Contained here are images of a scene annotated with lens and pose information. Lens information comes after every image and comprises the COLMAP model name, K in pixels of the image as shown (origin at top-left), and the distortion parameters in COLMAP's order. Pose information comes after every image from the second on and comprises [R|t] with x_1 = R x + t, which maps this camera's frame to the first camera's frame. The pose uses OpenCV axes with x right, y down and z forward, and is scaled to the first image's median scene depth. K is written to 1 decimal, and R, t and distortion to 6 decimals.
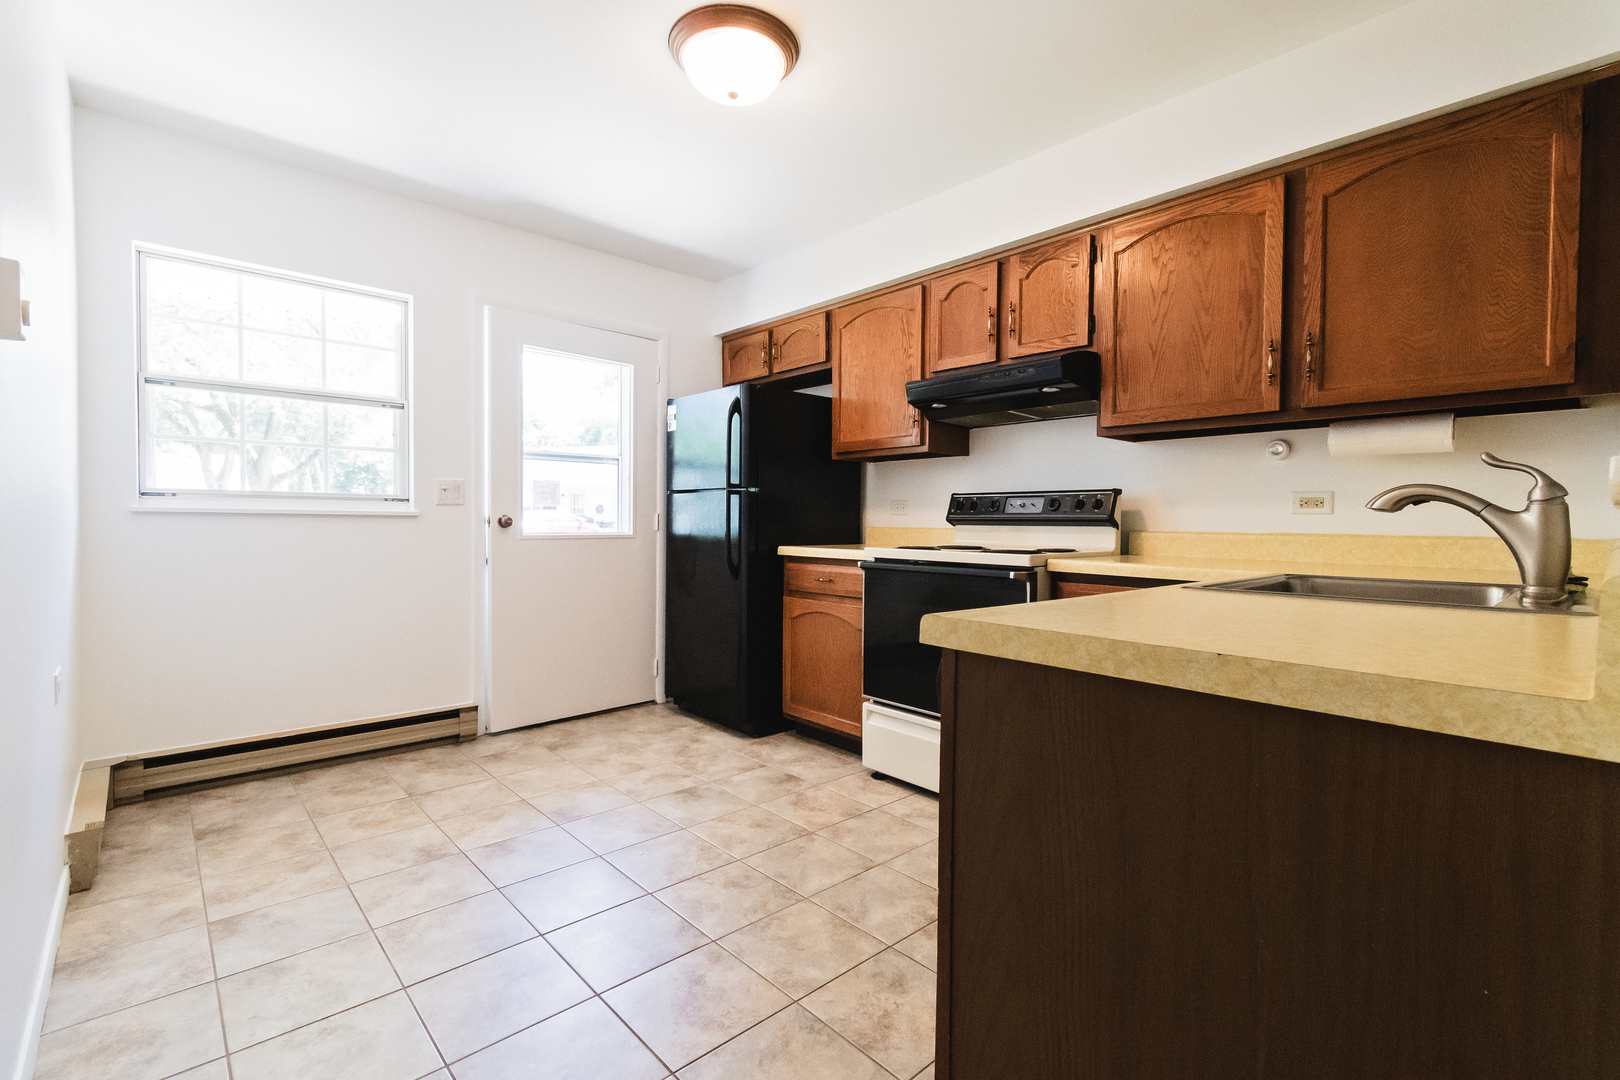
lens RADIAL K [[748.4, 0, 797.5], [0, 748.4, 534.9], [0, 0, 1]] dist [0.003149, -0.000437]
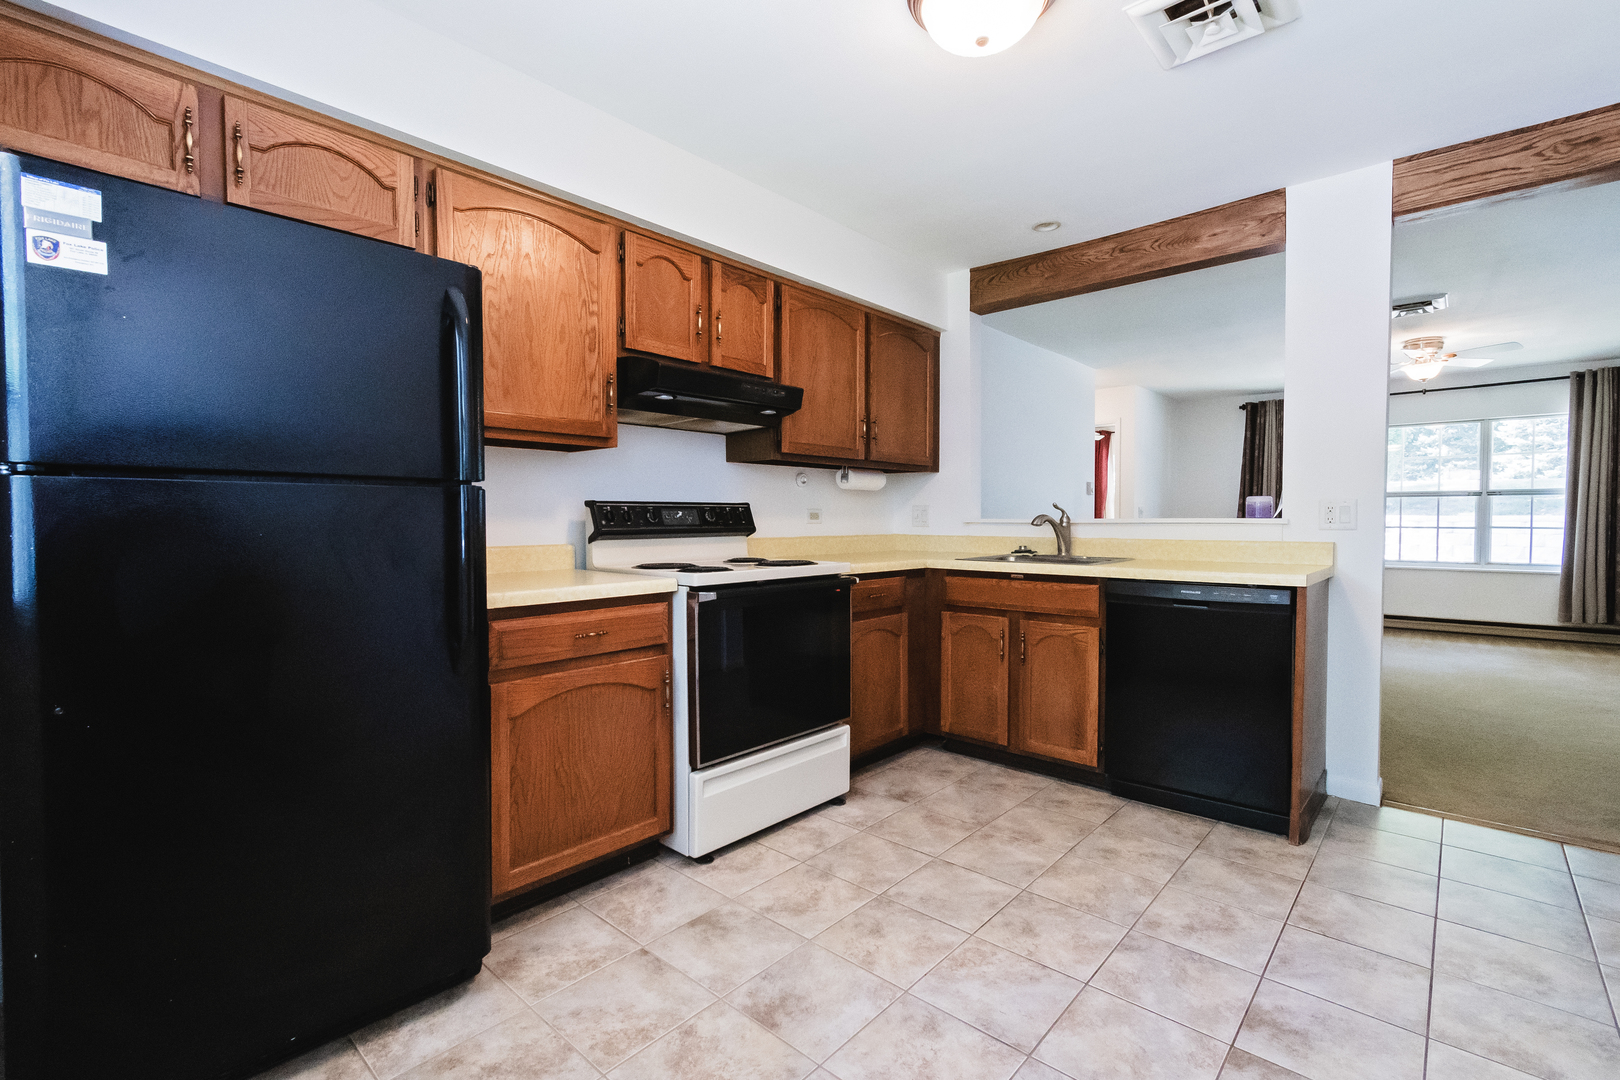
lens RADIAL K [[748.4, 0, 816.2], [0, 748.4, 538.0], [0, 0, 1]] dist [0.003149, -0.000437]
pose [[-0.141341, -0.037606, 0.989246, -0.666664], [0.018616, 0.999001, 0.040637, -0.047762], [-0.989786, 0.024159, -0.140500, 0.961177]]
